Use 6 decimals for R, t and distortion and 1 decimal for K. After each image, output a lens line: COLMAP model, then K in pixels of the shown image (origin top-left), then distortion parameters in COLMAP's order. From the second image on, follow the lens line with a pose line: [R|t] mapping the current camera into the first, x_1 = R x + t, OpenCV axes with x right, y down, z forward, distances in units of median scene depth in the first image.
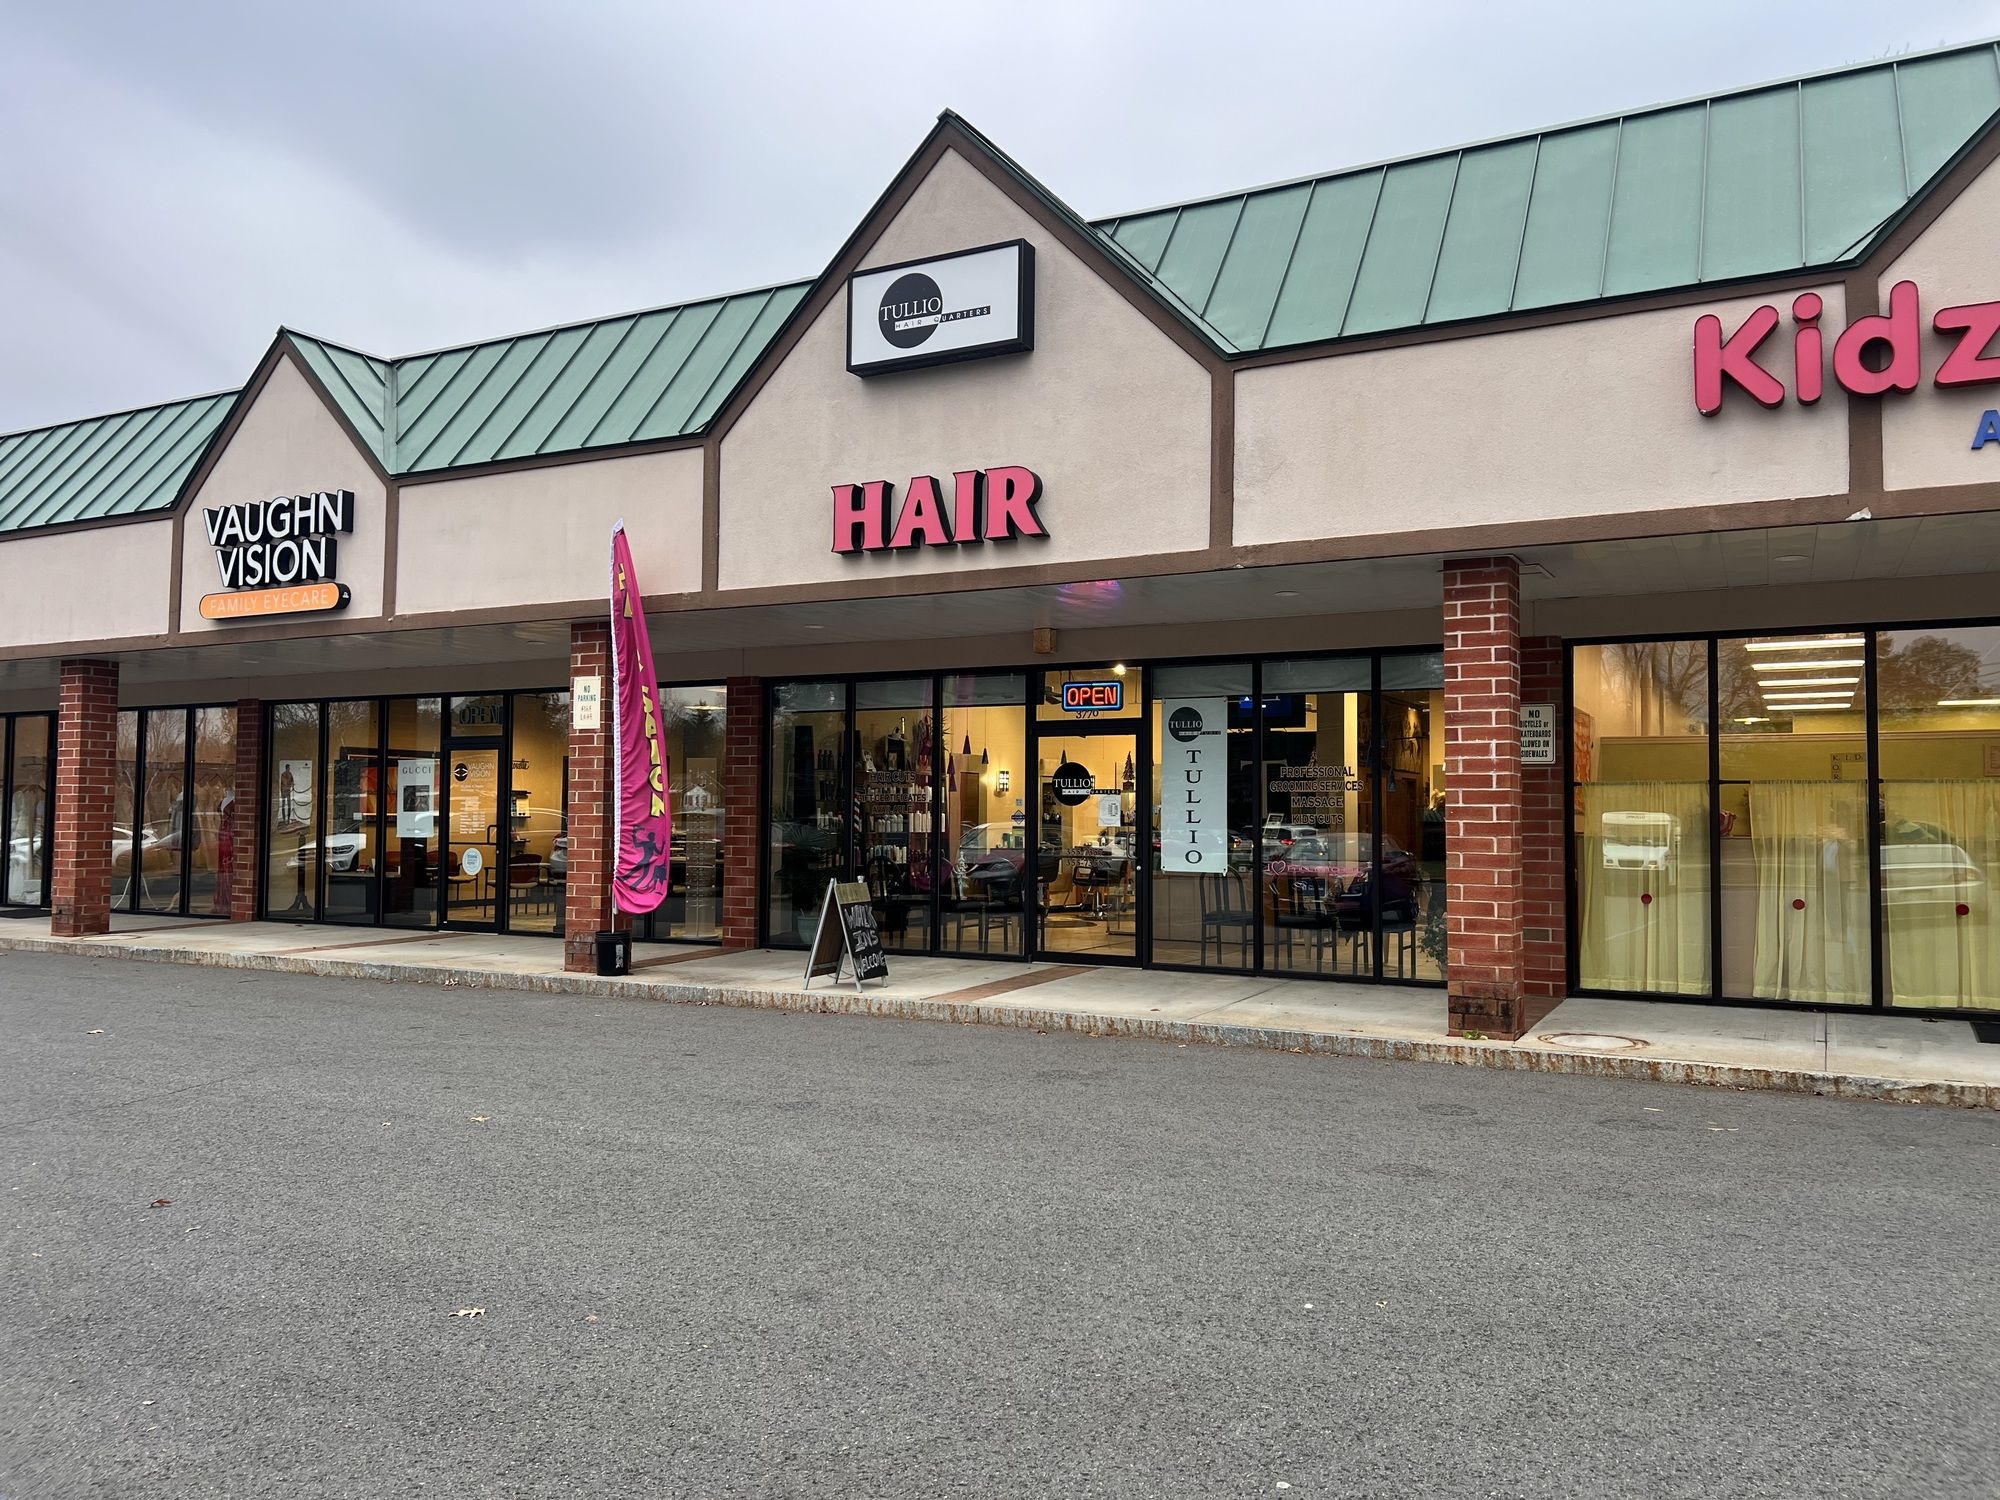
lens RADIAL K [[1489.9, 0, 1003.2], [0, 1489.9, 752.0], [0, 0, 1]] dist [0.033542, -0.041793]
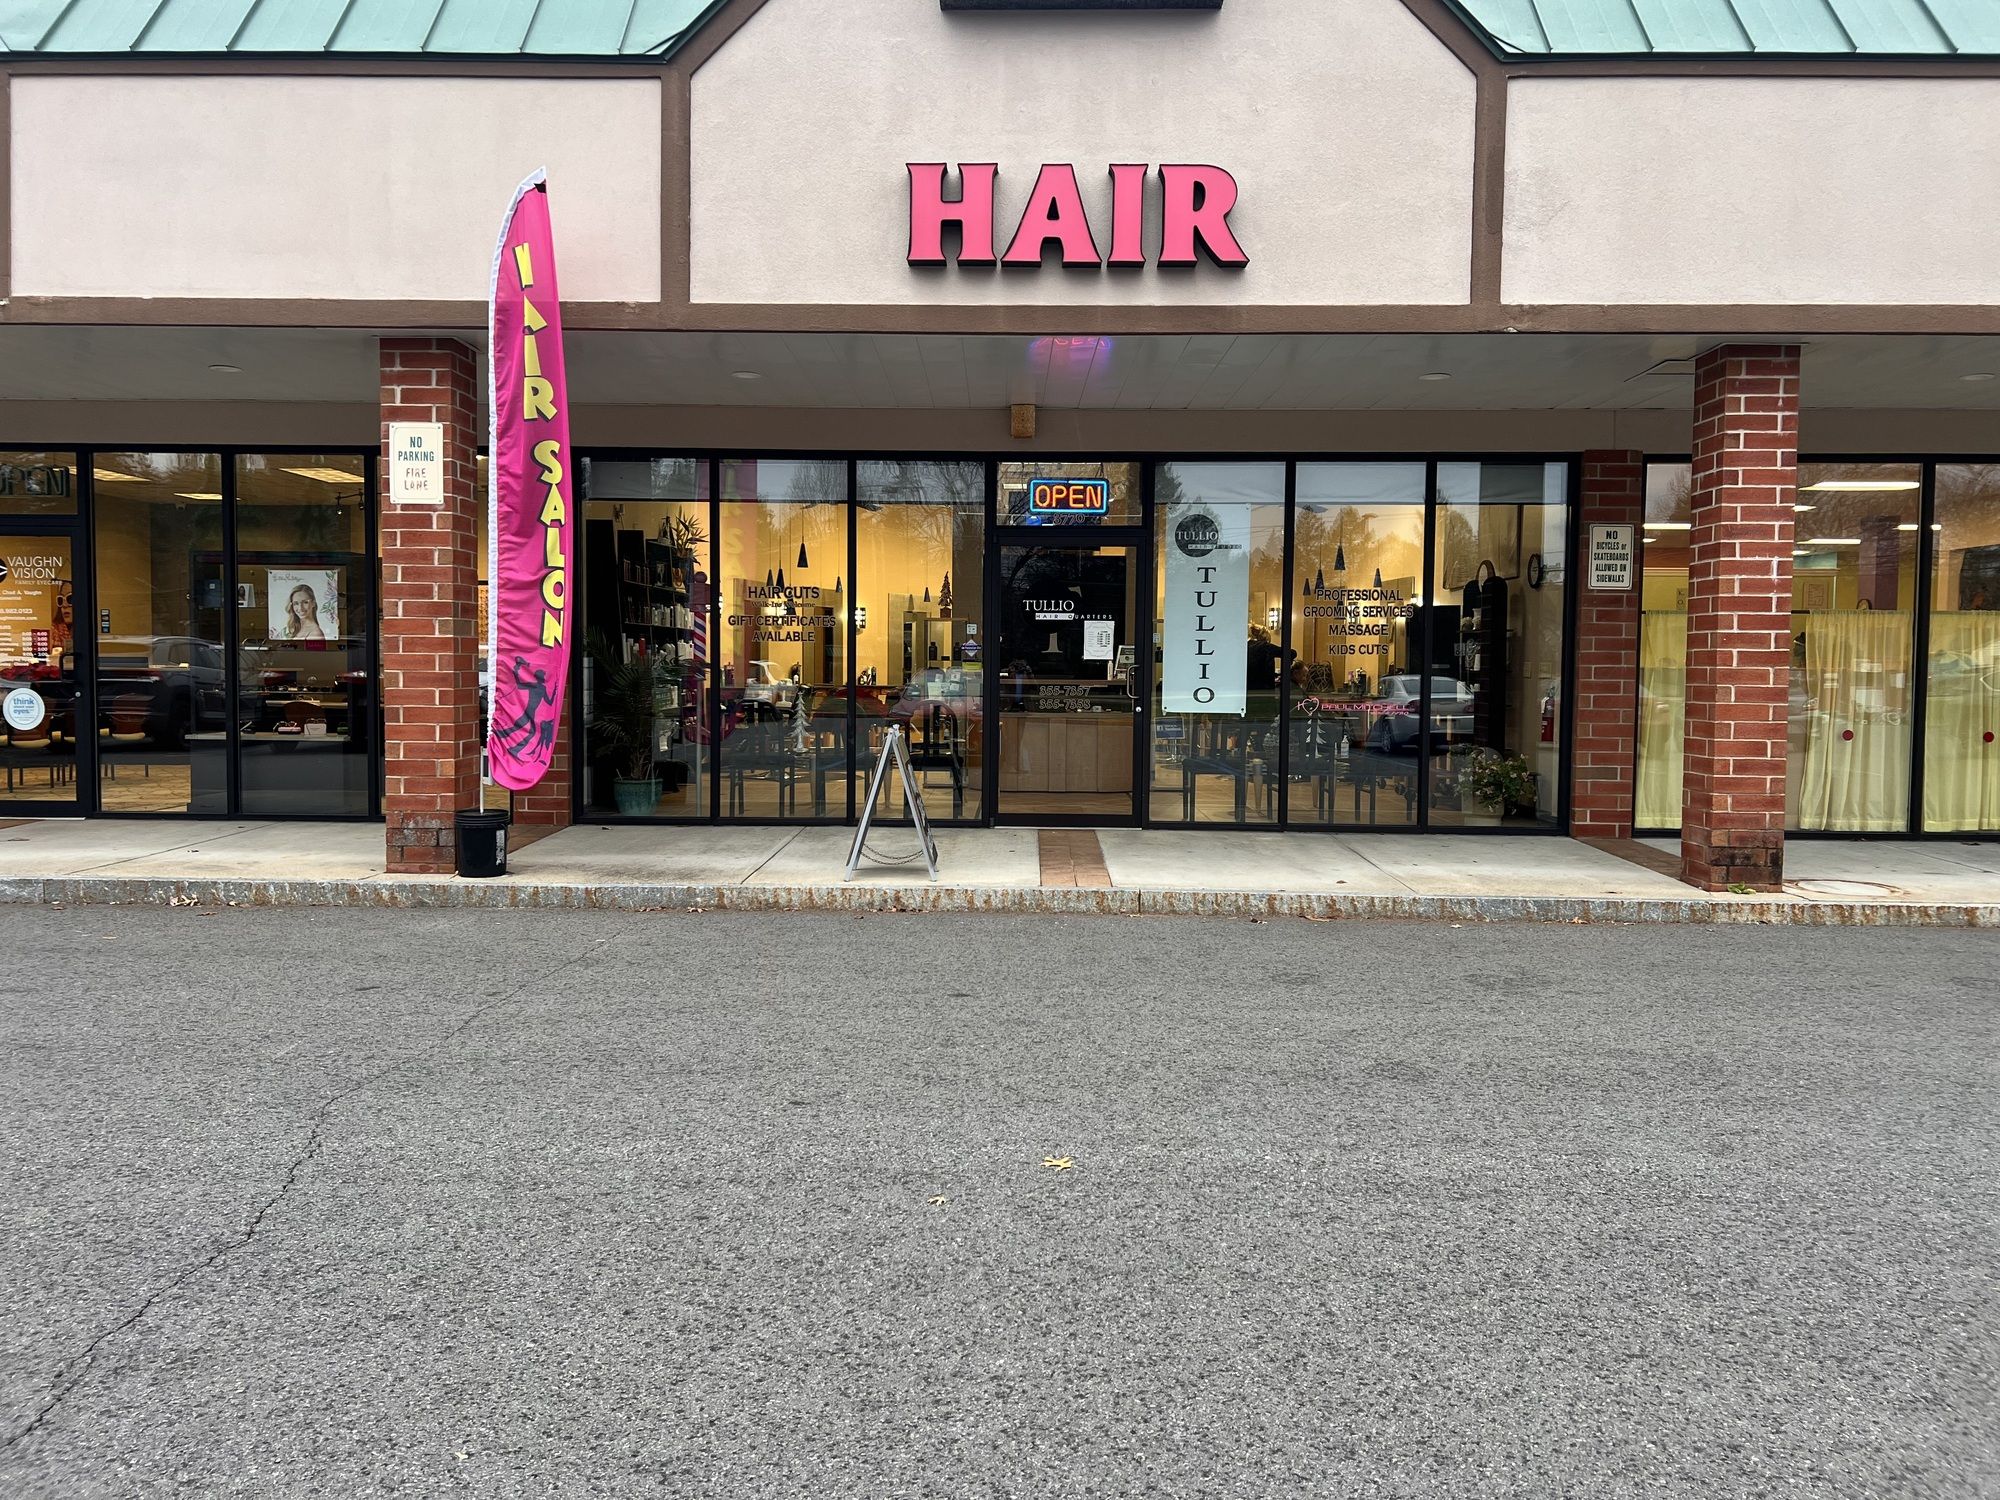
lens RADIAL K [[1489.9, 0, 995.0], [0, 1489.9, 740.3], [0, 0, 1]] dist [0.033542, -0.041793]
pose [[0.893598, -0.020968, 0.448377, -0.402134], [-0.023629, 0.995326, 0.093638, 0.023090], [-0.448245, -0.094269, 0.888926, 0.344526]]
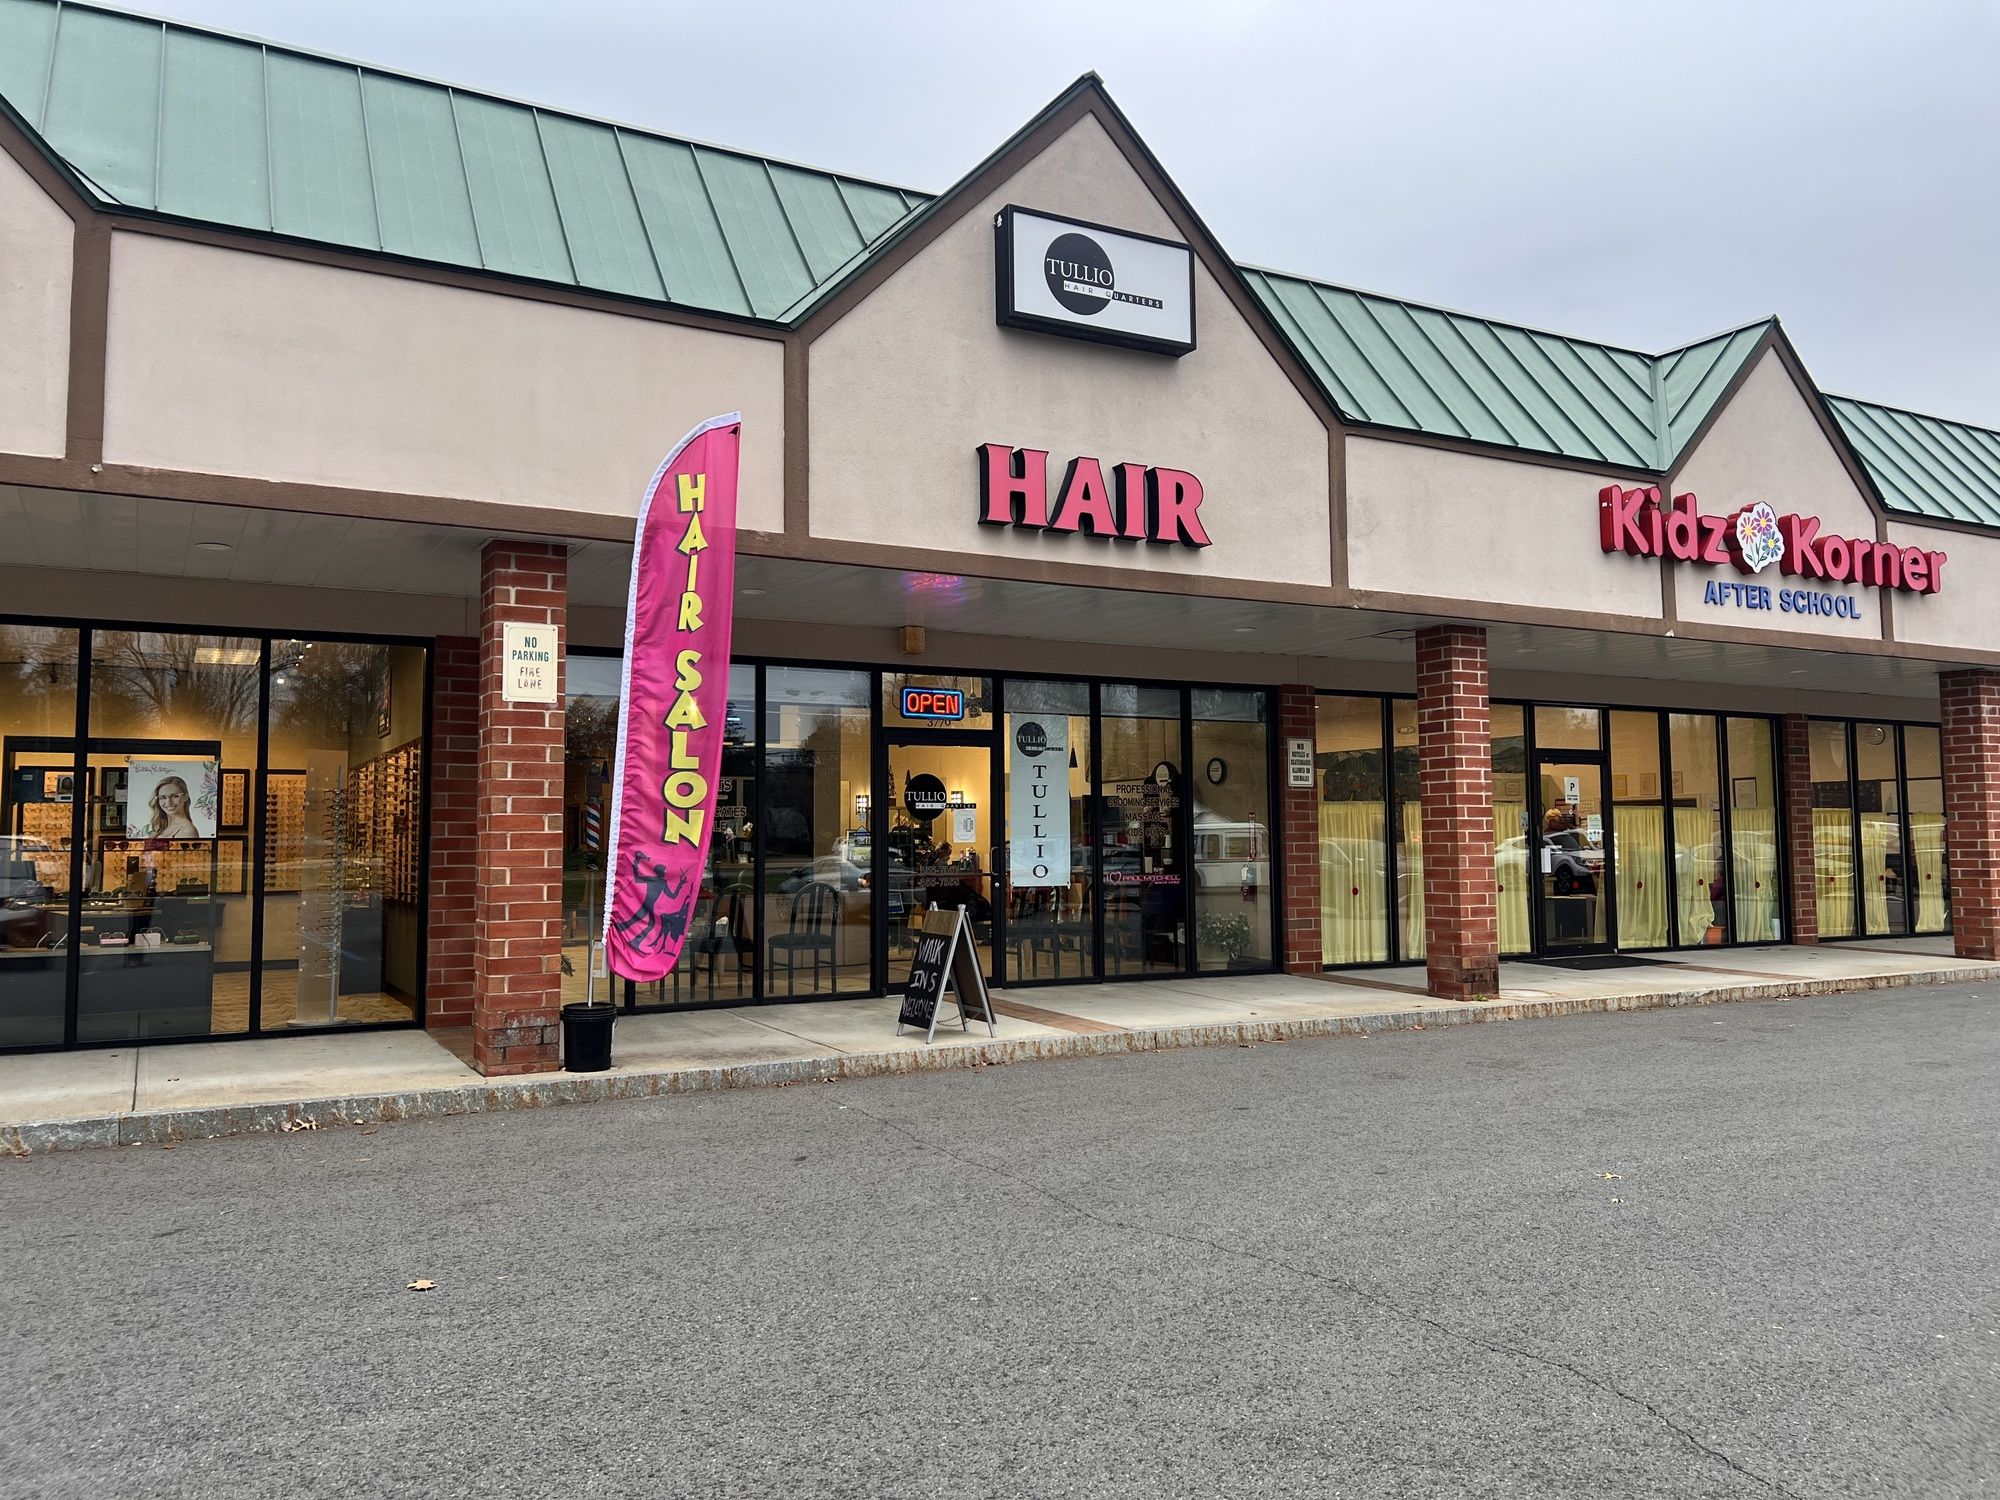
lens RADIAL K [[1489.9, 0, 995.0], [0, 1489.9, 736.8], [0, 0, 1]] dist [0.033542, -0.041793]
pose [[0.548517, 0.049748, 0.834658, -0.827223], [-0.025677, 0.998760, -0.042654, 0.026196], [-0.835745, 0.001965, 0.549115, 0.537174]]
